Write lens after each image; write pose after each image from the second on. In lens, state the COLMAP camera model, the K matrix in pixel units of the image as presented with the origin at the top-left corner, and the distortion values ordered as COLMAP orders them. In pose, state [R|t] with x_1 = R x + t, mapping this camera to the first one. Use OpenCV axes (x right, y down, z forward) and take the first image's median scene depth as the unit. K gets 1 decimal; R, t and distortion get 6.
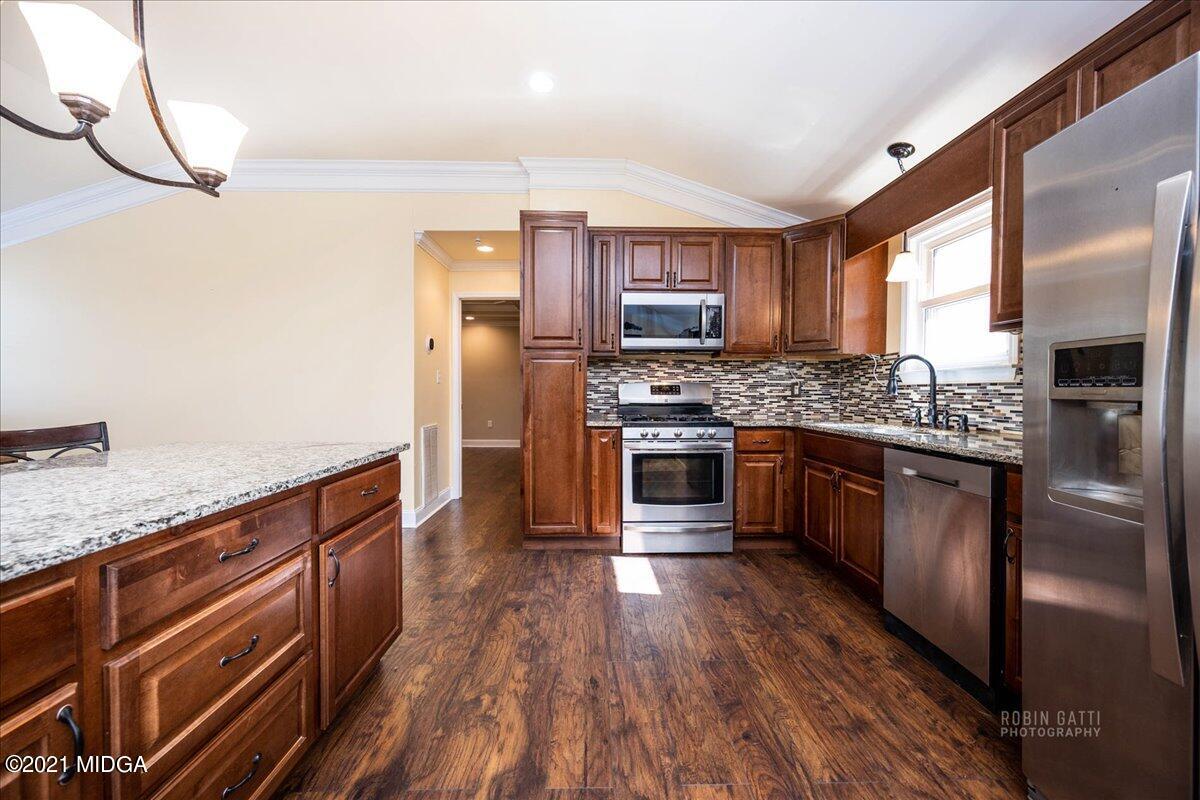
lens RADIAL K [[489.3, 0, 581.1], [0, 489.3, 396.5], [0, 0, 1]] dist [-0.002217, 0.000591]
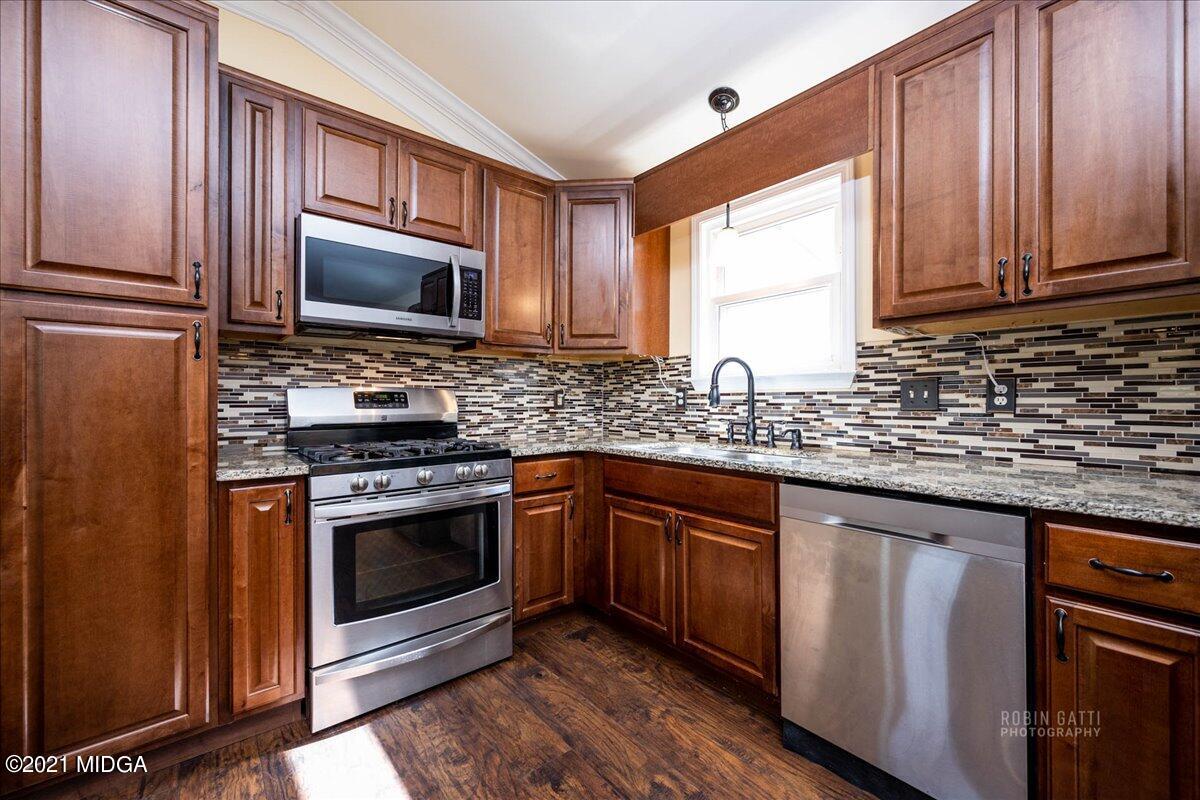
lens RADIAL K [[489.3, 0, 609.5], [0, 489.3, 398.9], [0, 0, 1]] dist [-0.002217, 0.000591]
pose [[0.754896, -0.001402, 0.655843, -0.010704], [0.009913, 0.999908, -0.009274, -0.007760], [-0.655770, 0.013502, 0.754840, 0.428056]]
